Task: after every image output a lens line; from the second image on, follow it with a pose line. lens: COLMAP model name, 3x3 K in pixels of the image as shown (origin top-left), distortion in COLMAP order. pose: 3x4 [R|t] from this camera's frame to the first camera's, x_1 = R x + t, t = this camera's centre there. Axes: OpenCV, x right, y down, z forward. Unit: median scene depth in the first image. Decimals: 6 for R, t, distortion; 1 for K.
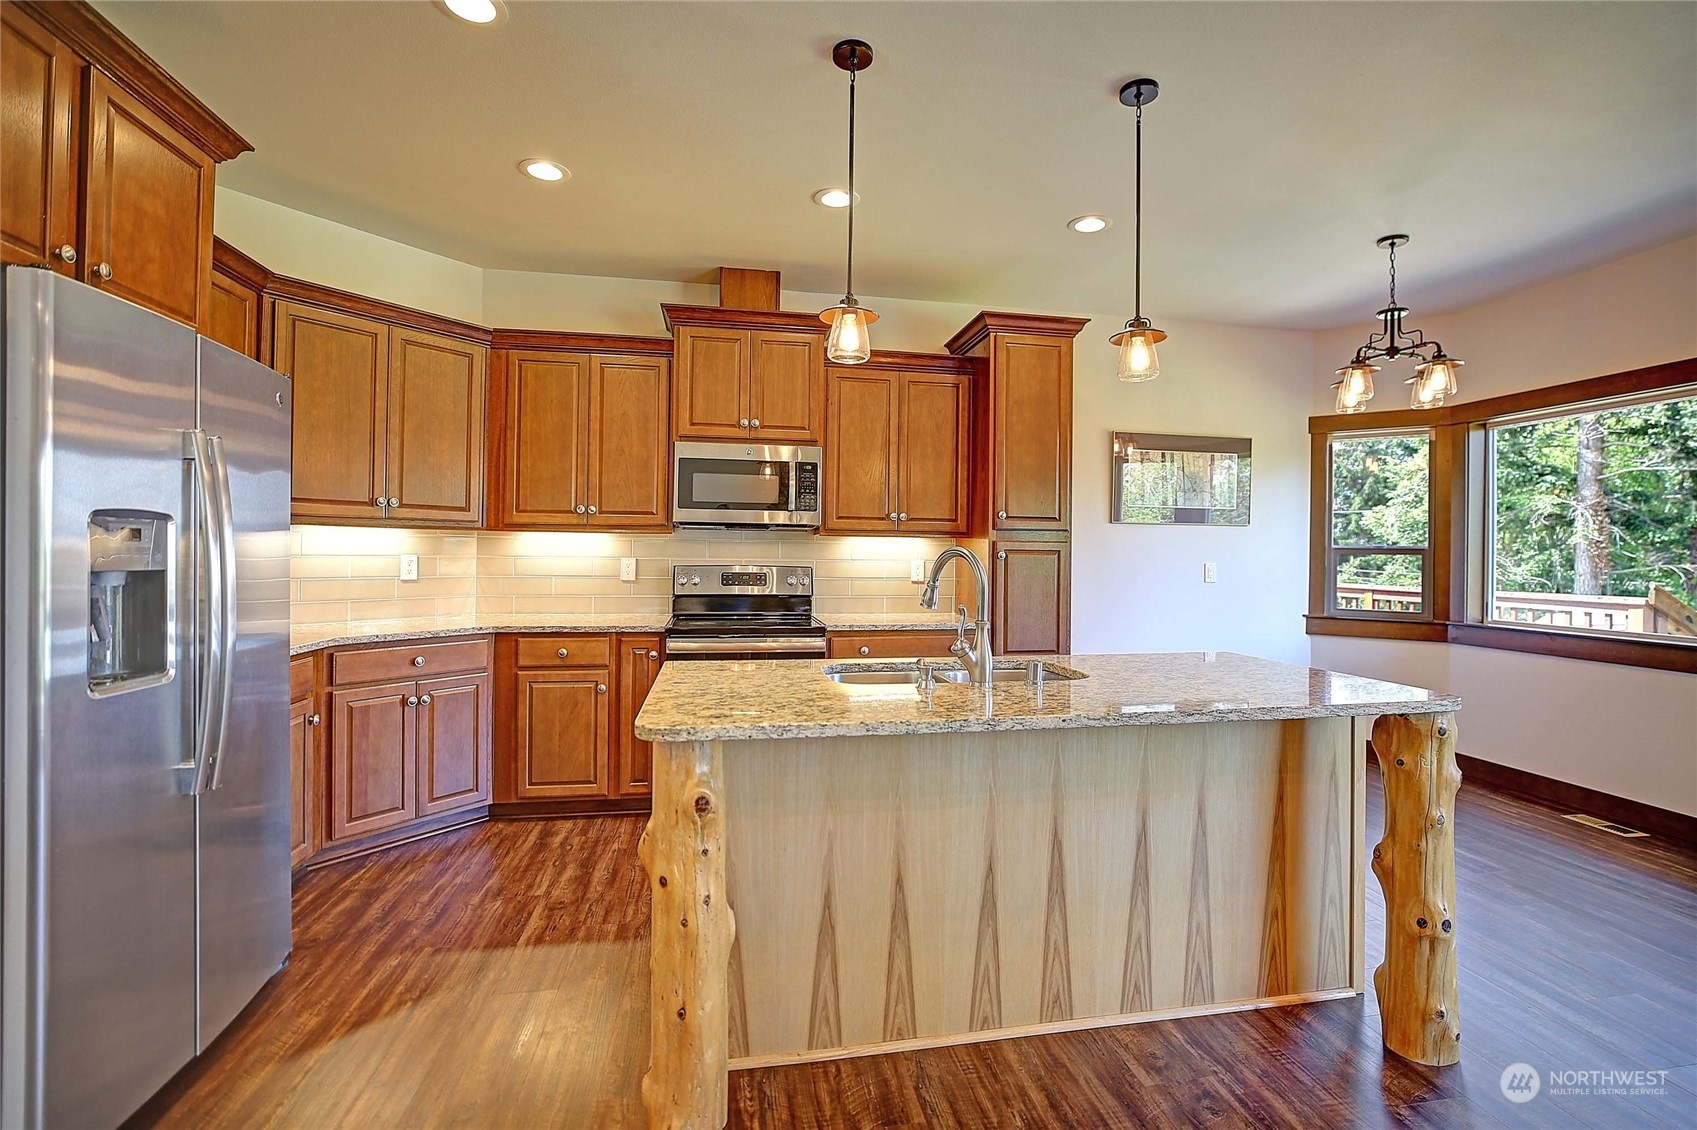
lens RADIAL K [[790.7, 0, 851.2], [0, 790.7, 556.6], [0, 0, 1]] dist [-0.024980, 0.007416]
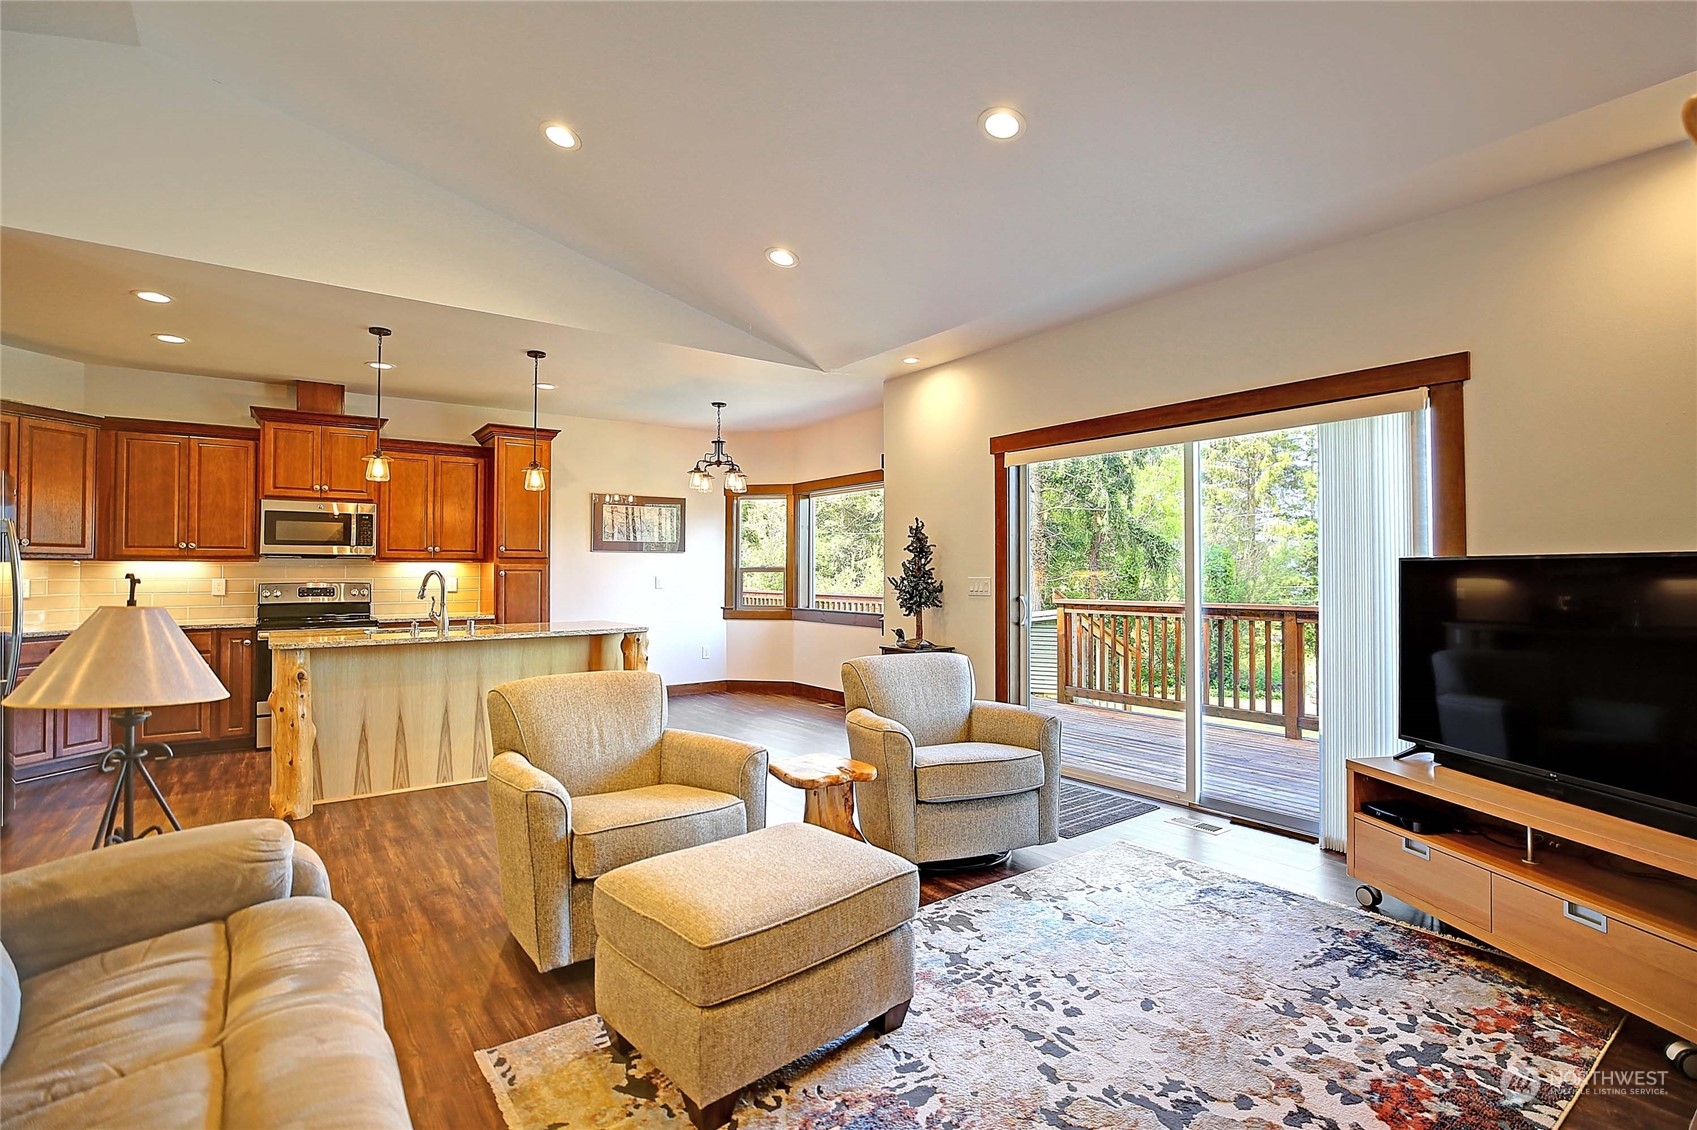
lens RADIAL K [[790.7, 0, 845.3], [0, 790.7, 558.3], [0, 0, 1]] dist [-0.024980, 0.007416]
pose [[0.893676, -0.005628, 0.448677, 0.093426], [0.014267, 0.999772, -0.015877, 0.003199], [-0.448485, 0.020590, 0.893553, -0.768743]]
